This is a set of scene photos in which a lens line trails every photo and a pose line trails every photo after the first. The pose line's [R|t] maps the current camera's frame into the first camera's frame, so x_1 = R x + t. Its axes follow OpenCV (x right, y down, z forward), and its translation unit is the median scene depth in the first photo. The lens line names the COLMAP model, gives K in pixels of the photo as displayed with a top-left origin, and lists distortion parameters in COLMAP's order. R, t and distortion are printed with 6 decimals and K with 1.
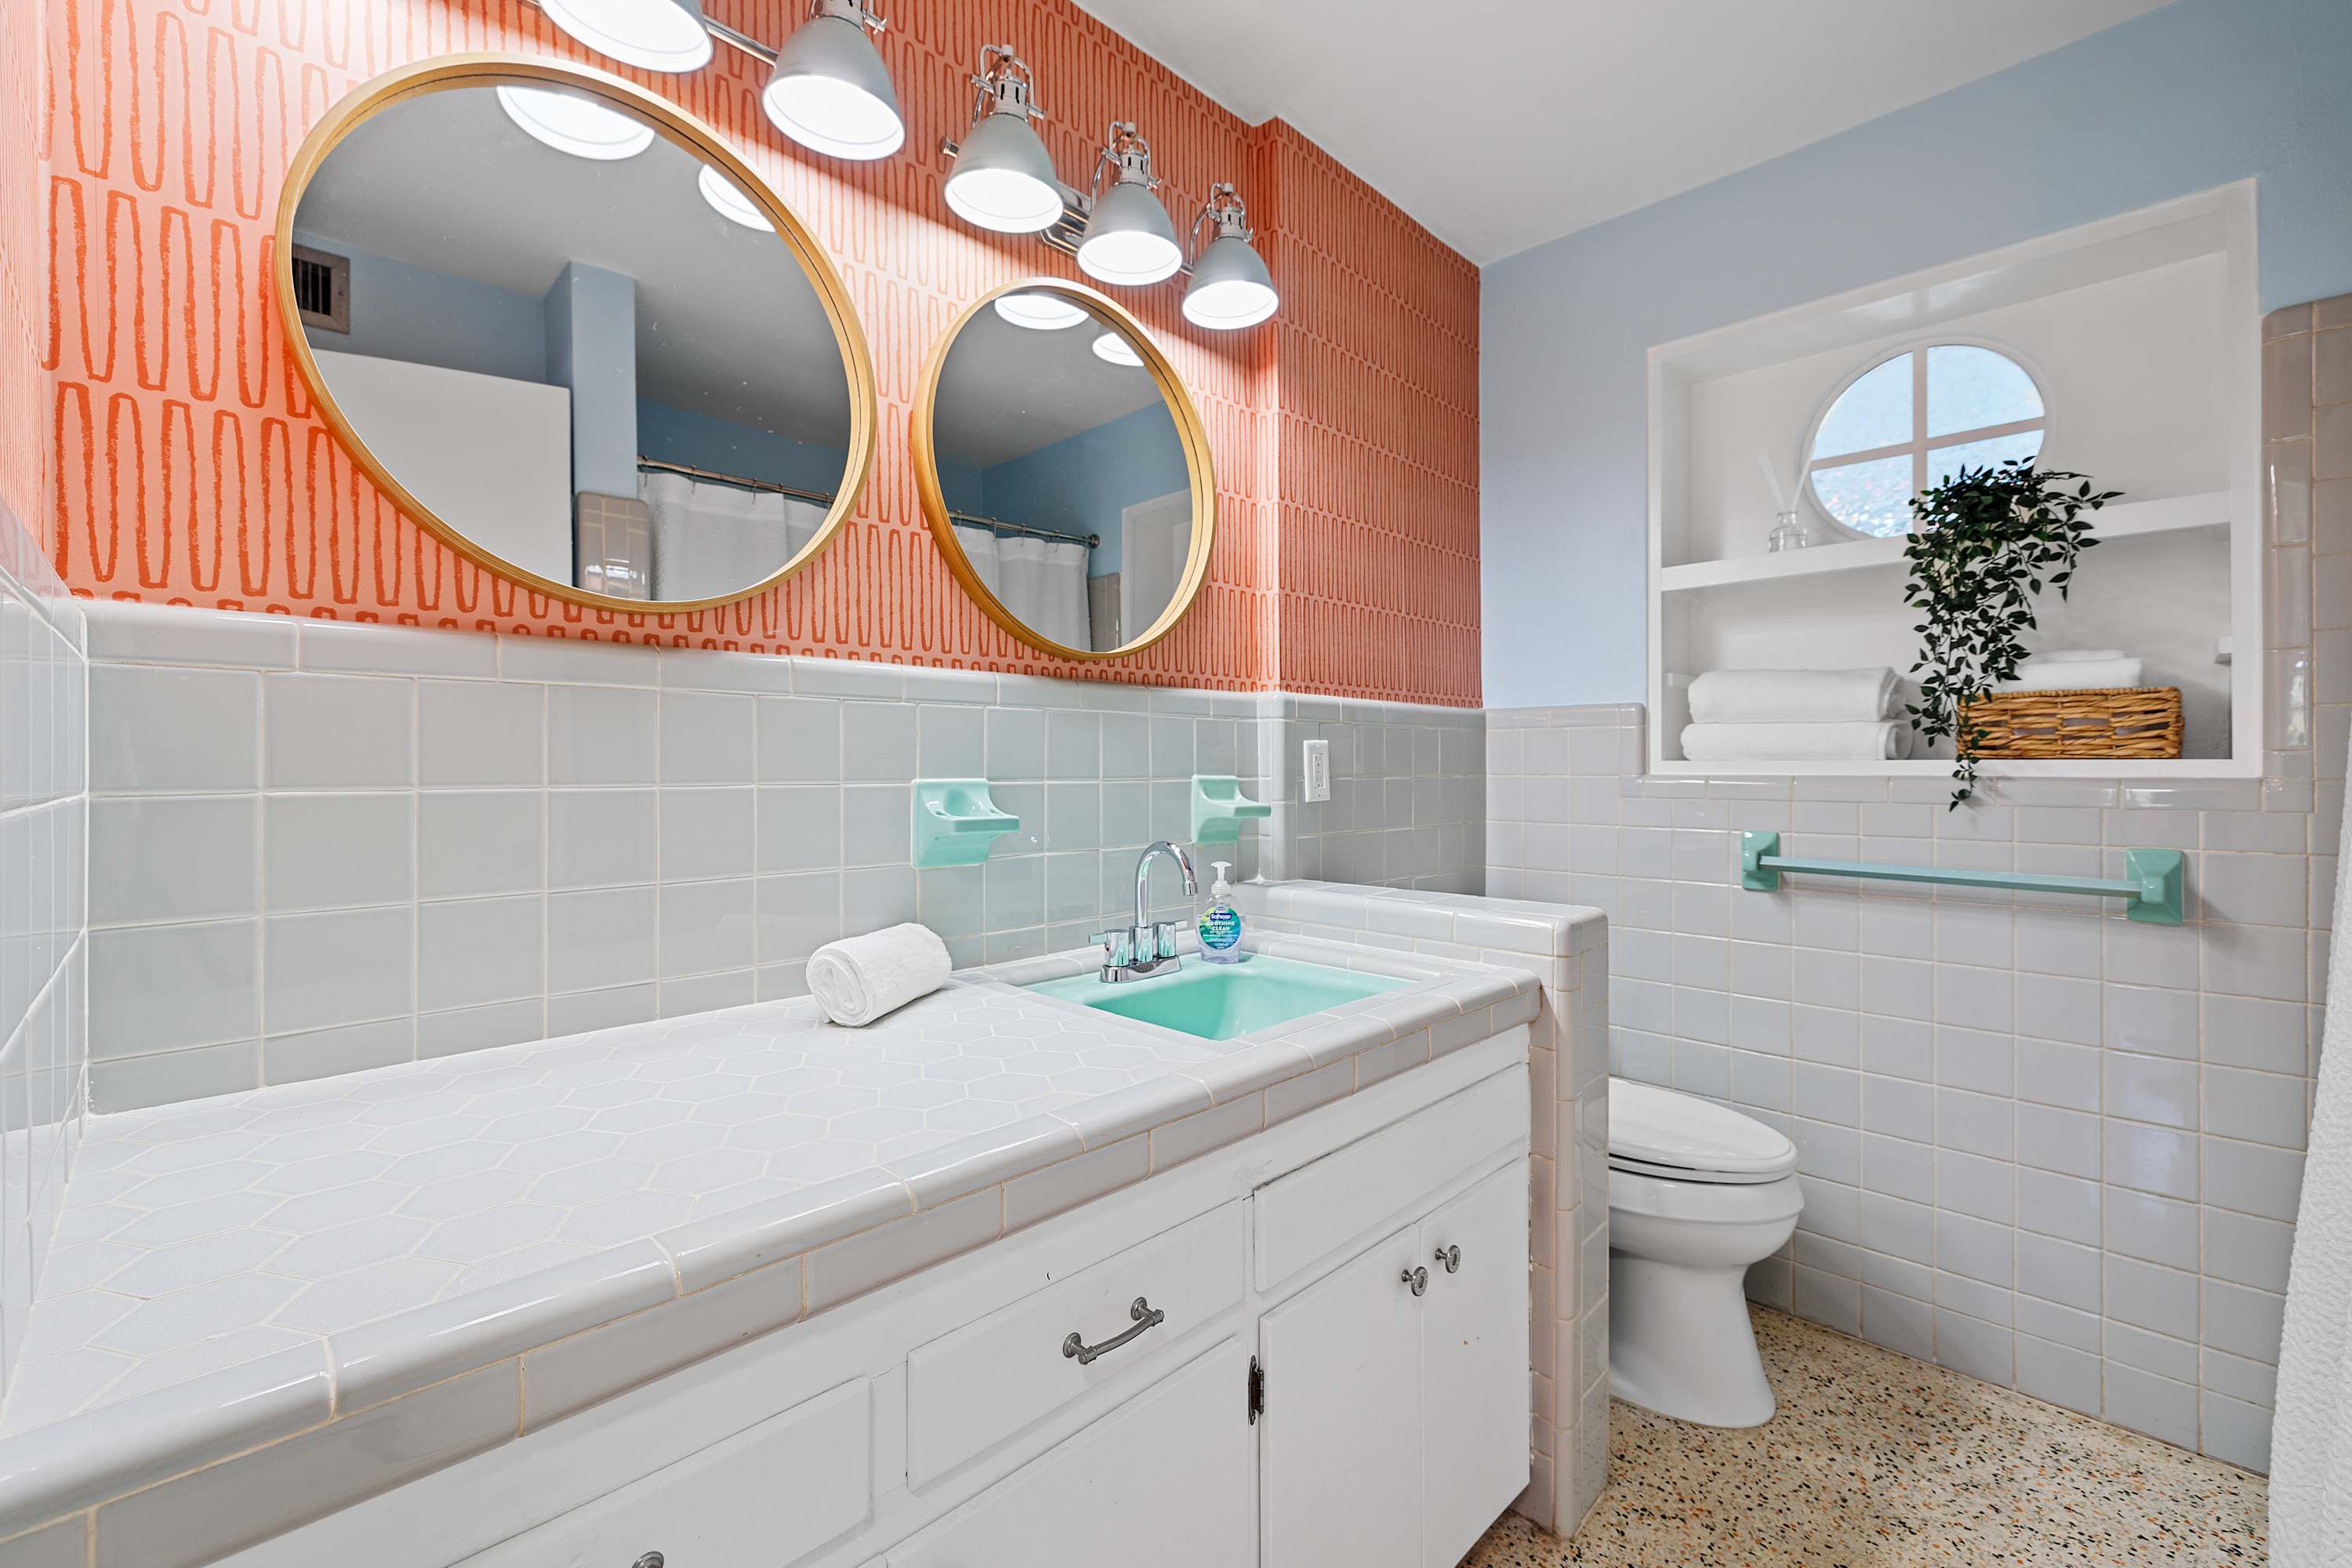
lens RADIAL K [[1004.2, 0, 1161.4], [0, 1004.2, 773.1], [0, 0, 1]] dist [-0.002501, 0.000009]
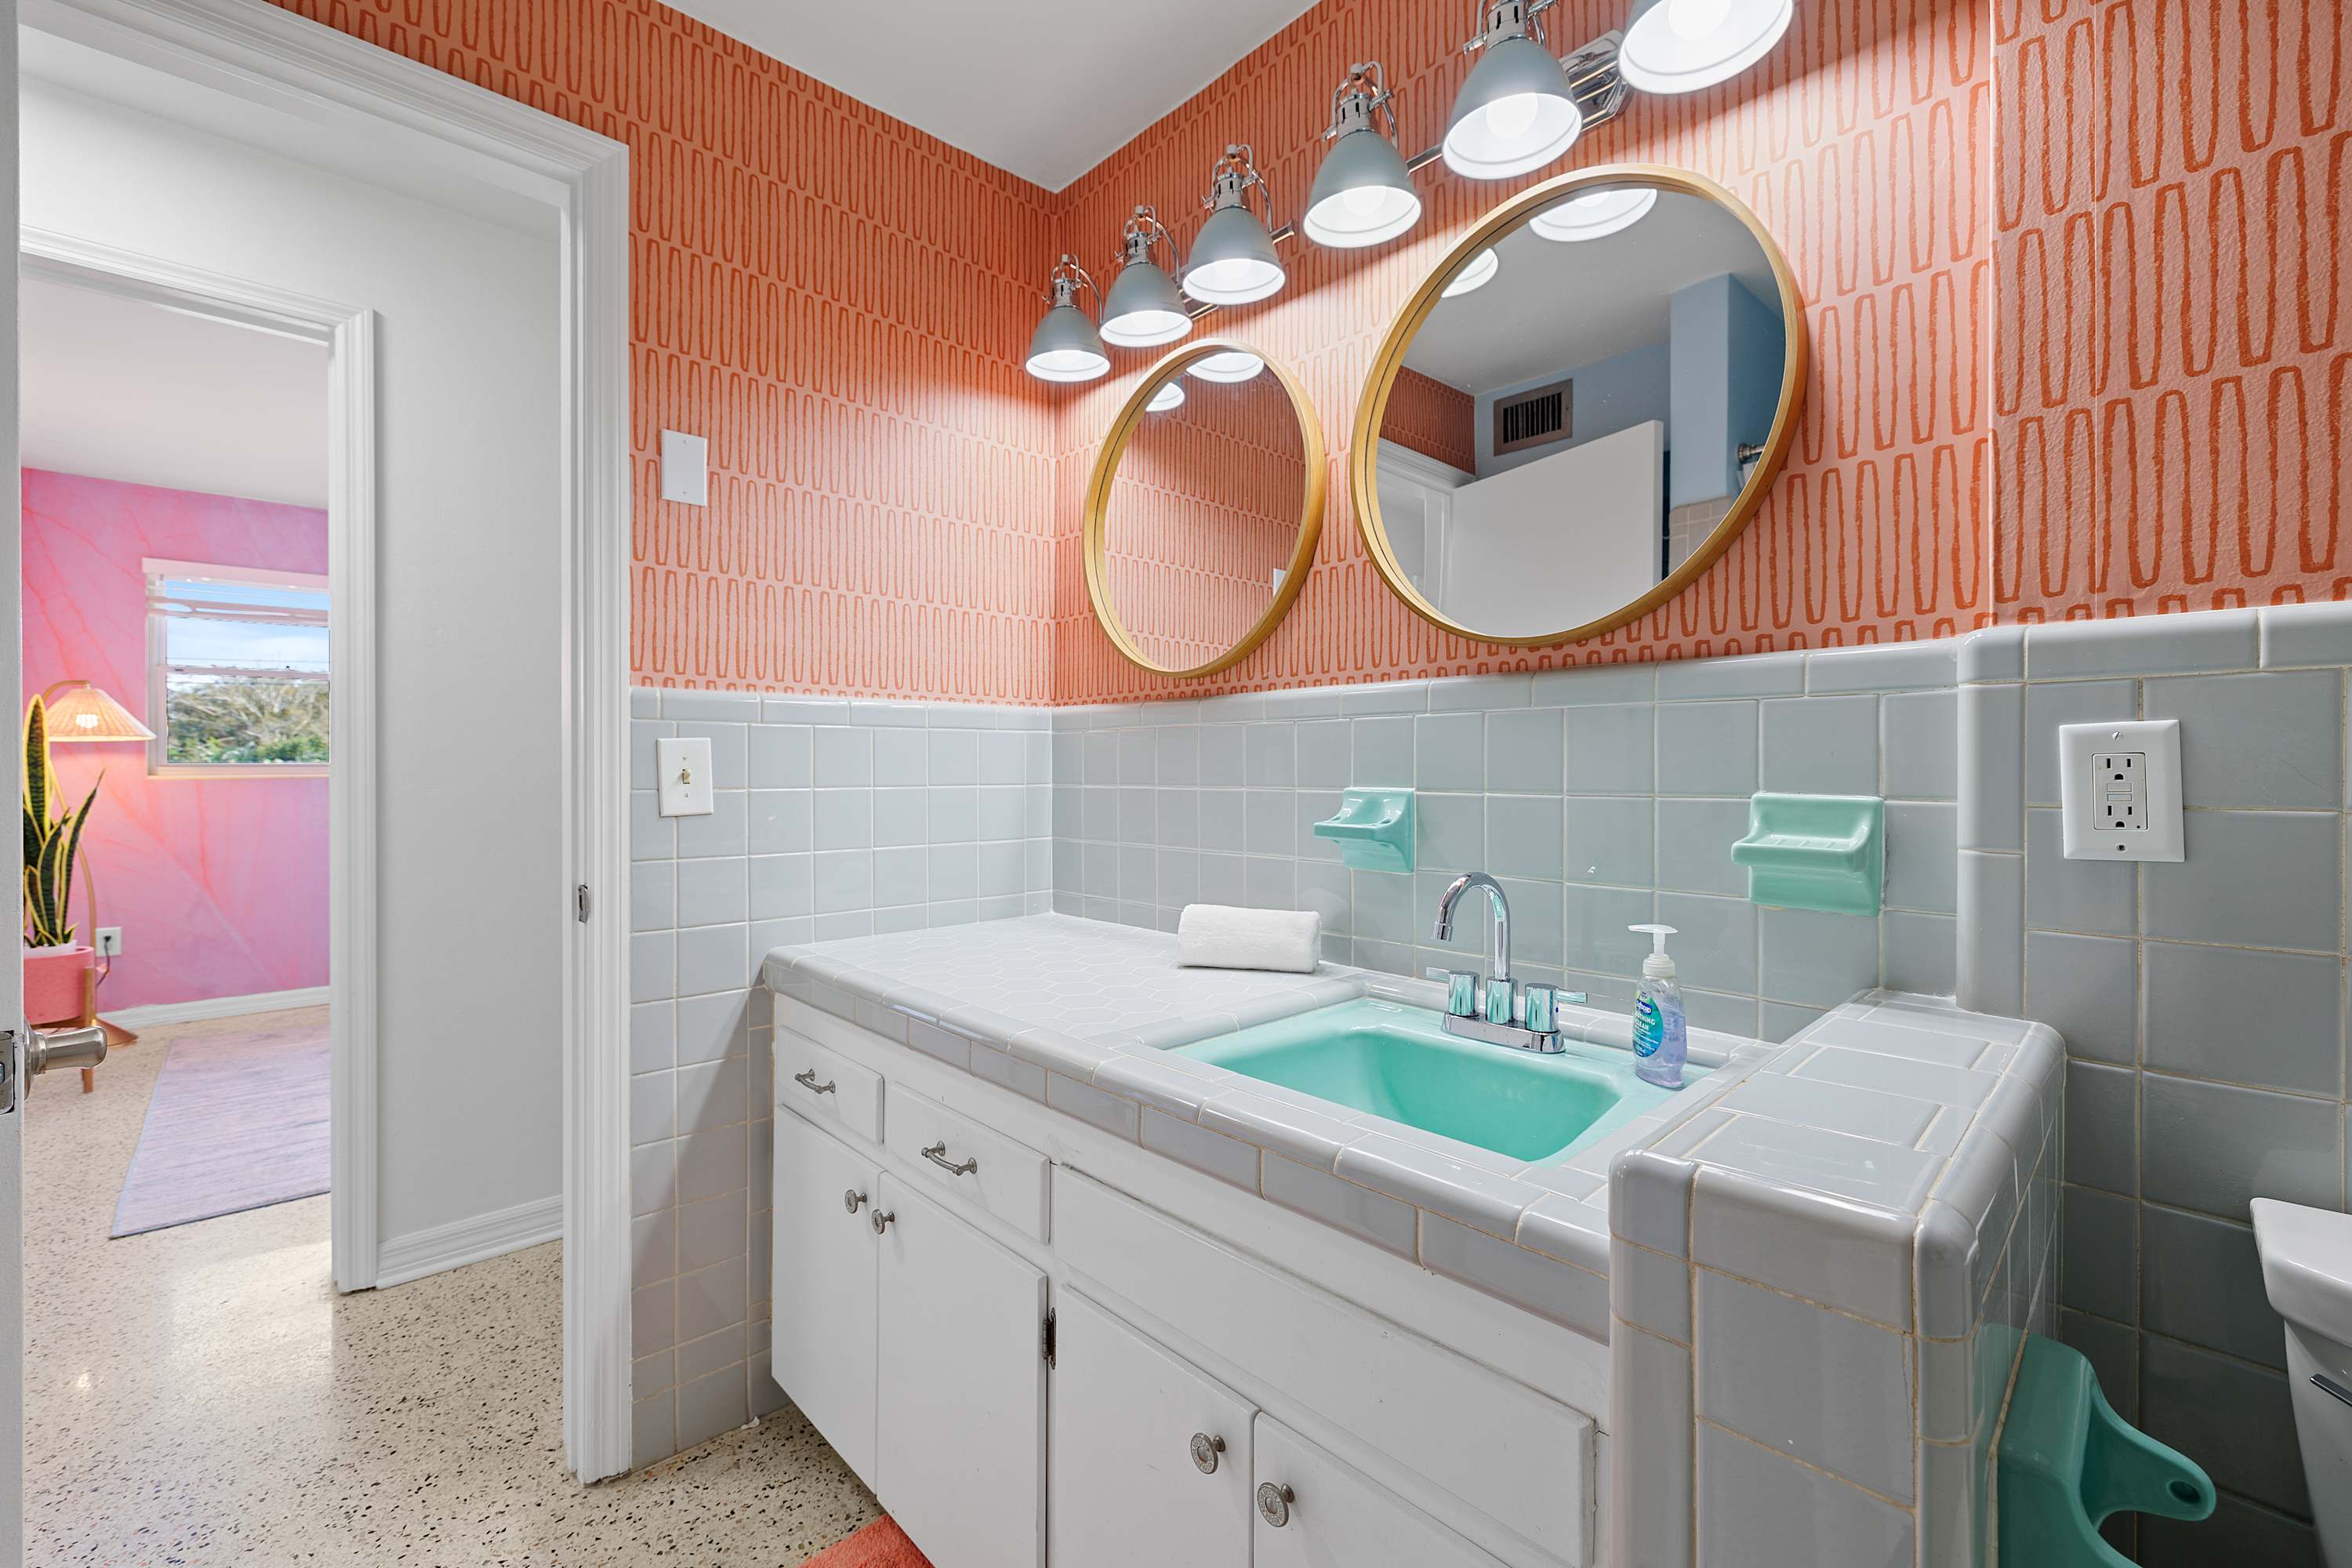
lens RADIAL K [[980.0, 0, 1164.0], [0, 980.0, 779.0], [0, 0, 1]] dist [0.001465, 0.000162]
pose [[-0.046366, 0.012244, -0.998849, 0.708739], [-0.004529, 0.999912, 0.012468, -0.012980], [0.998914, 0.005101, -0.046306, 0.709453]]
